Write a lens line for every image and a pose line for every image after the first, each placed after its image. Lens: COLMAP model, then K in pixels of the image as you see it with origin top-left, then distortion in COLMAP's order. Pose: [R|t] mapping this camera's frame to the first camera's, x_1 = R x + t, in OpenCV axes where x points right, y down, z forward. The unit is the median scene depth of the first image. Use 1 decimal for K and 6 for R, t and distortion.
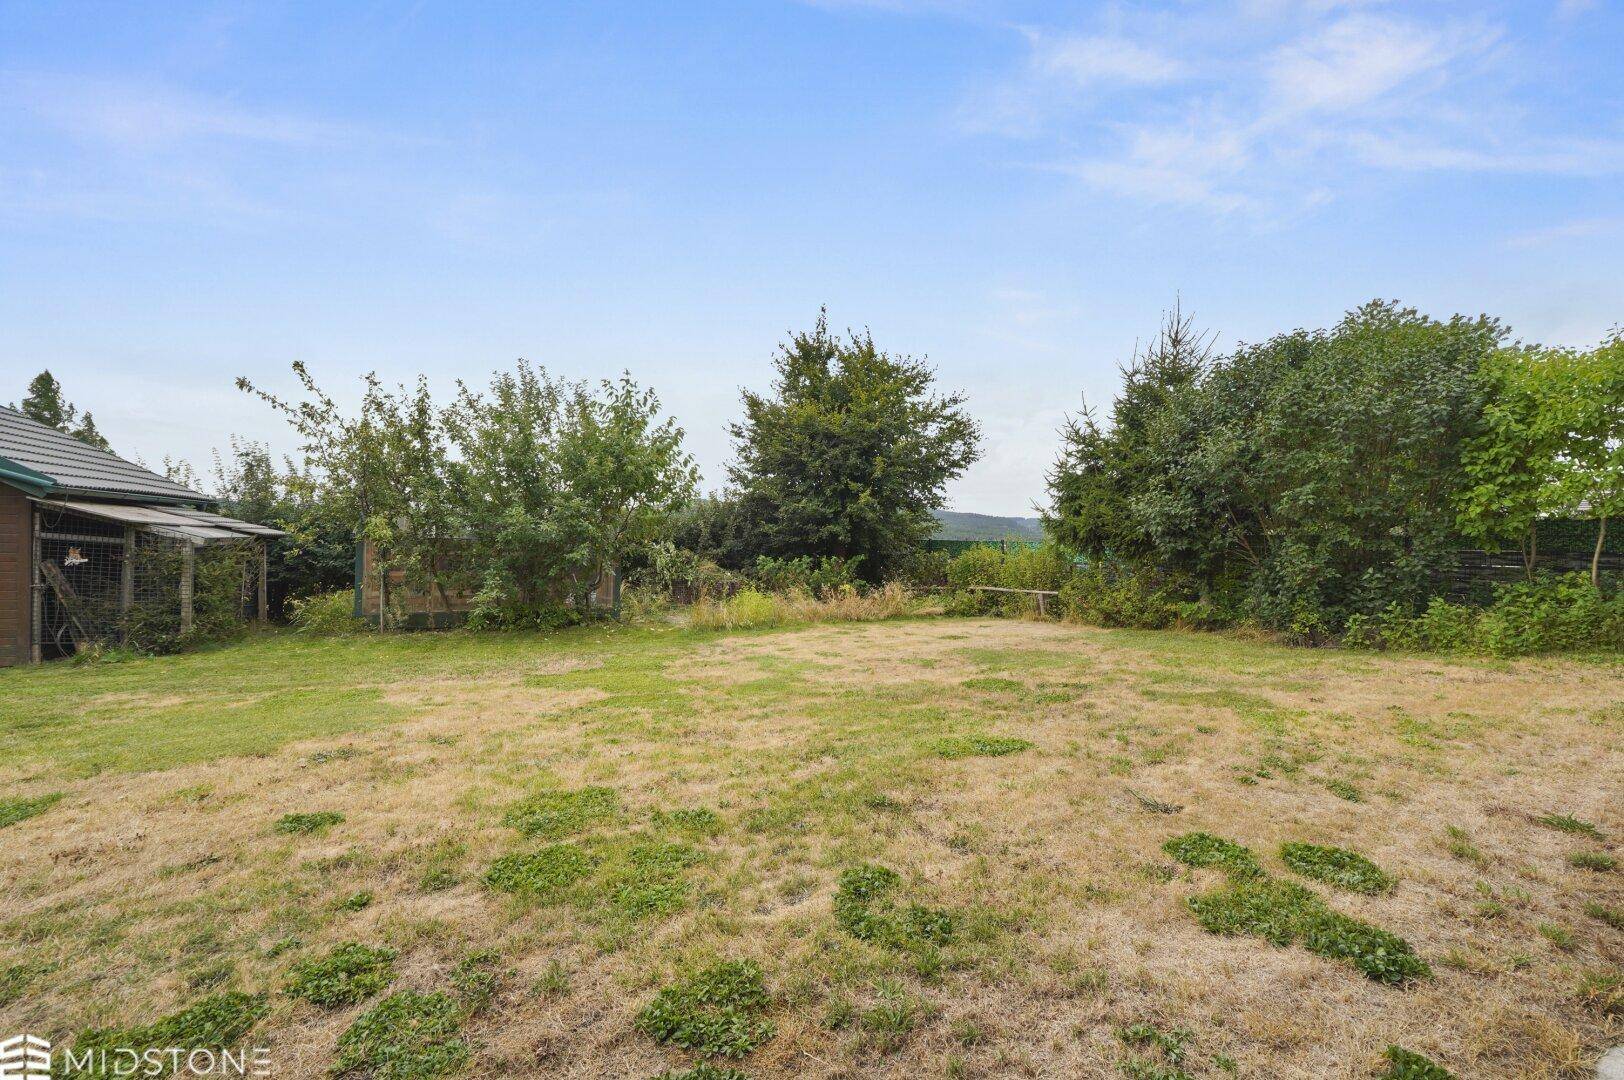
lens RADIAL K [[682.7, 0, 815.9], [0, 682.7, 538.5], [0, 0, 1]] dist [-0.017024, 0.006865]
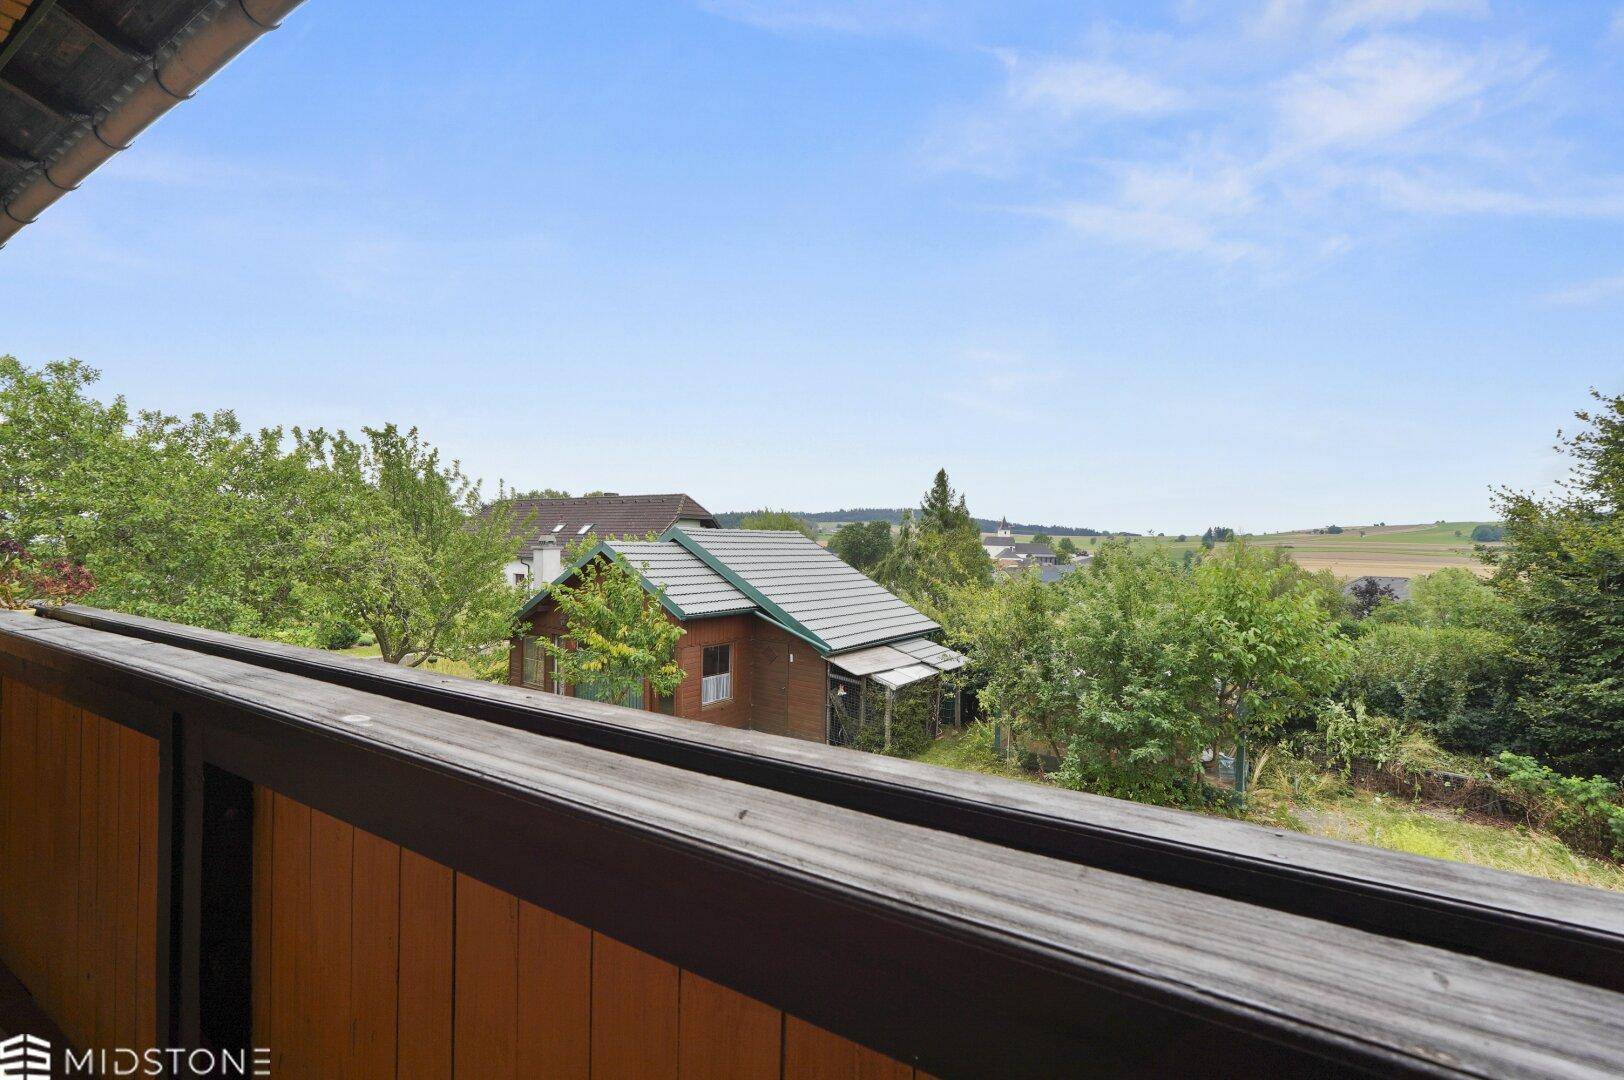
lens RADIAL K [[682.7, 0, 815.9], [0, 682.7, 538.5], [0, 0, 1]] dist [-0.017024, 0.006865]
pose [[0.482155, -0.015071, -0.875956, 0.178614], [-0.011904, 0.999647, -0.023752, -0.164287], [0.876005, 0.021879, 0.481805, 0.076715]]
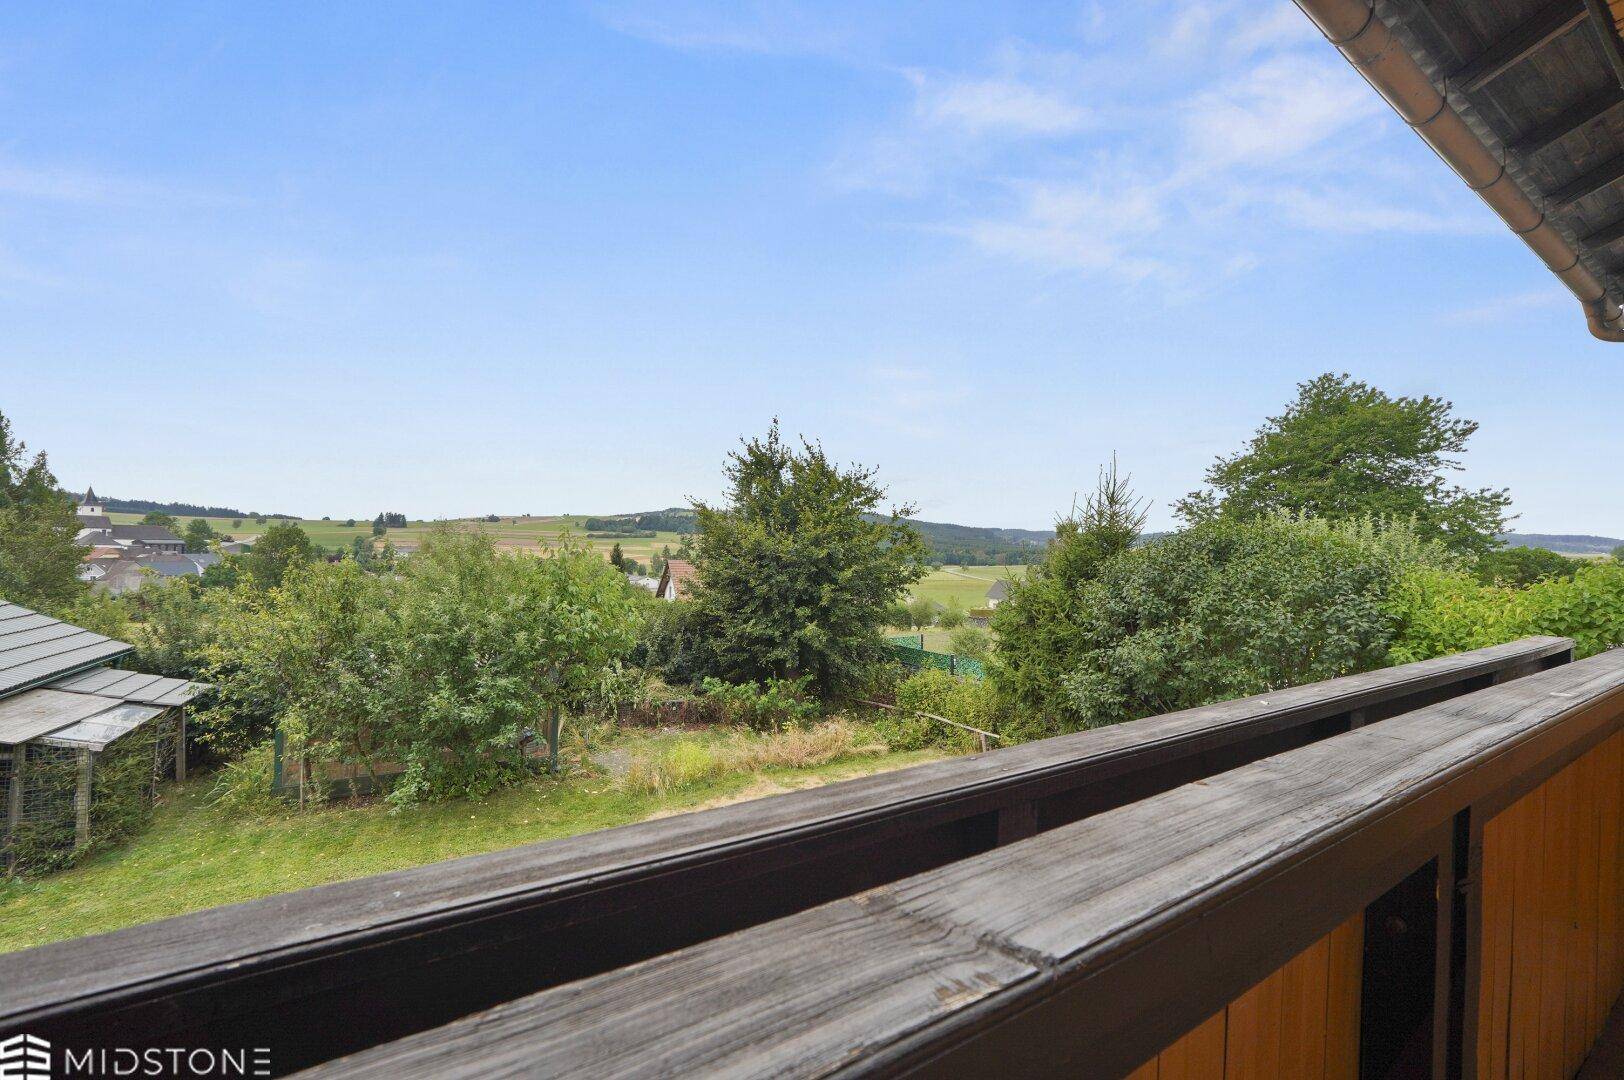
lens RADIAL K [[682.7, 0, 815.9], [0, 682.7, 538.5], [0, 0, 1]] dist [-0.017024, 0.006865]
pose [[0.999489, 0.005685, 0.031443, 0.044170], [-0.005270, 0.999898, -0.013279, -0.166531], [-0.031516, 0.013107, 0.999417, 0.002722]]
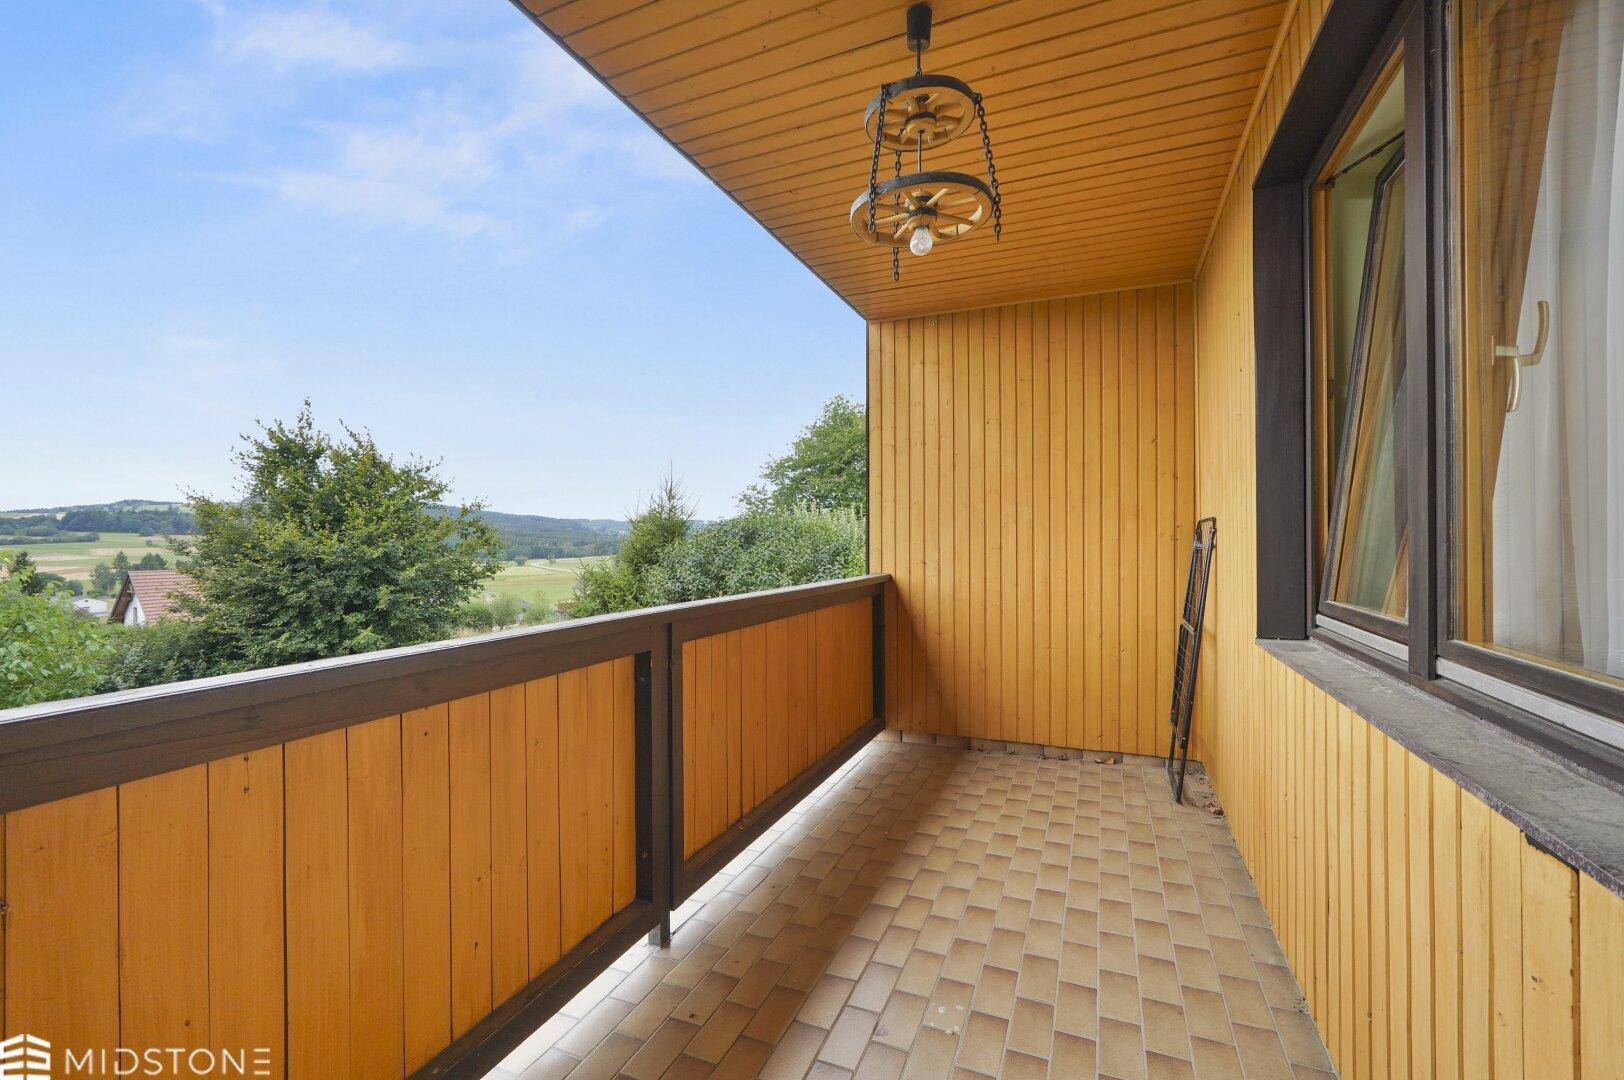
lens RADIAL K [[682.7, 0, 815.9], [0, 682.7, 538.5], [0, 0, 1]] dist [-0.017024, 0.006865]
pose [[0.815326, -0.029591, 0.578246, 0.038978], [0.030122, 0.999509, 0.008677, -0.167438], [-0.578218, 0.010343, 0.815817, -0.081575]]
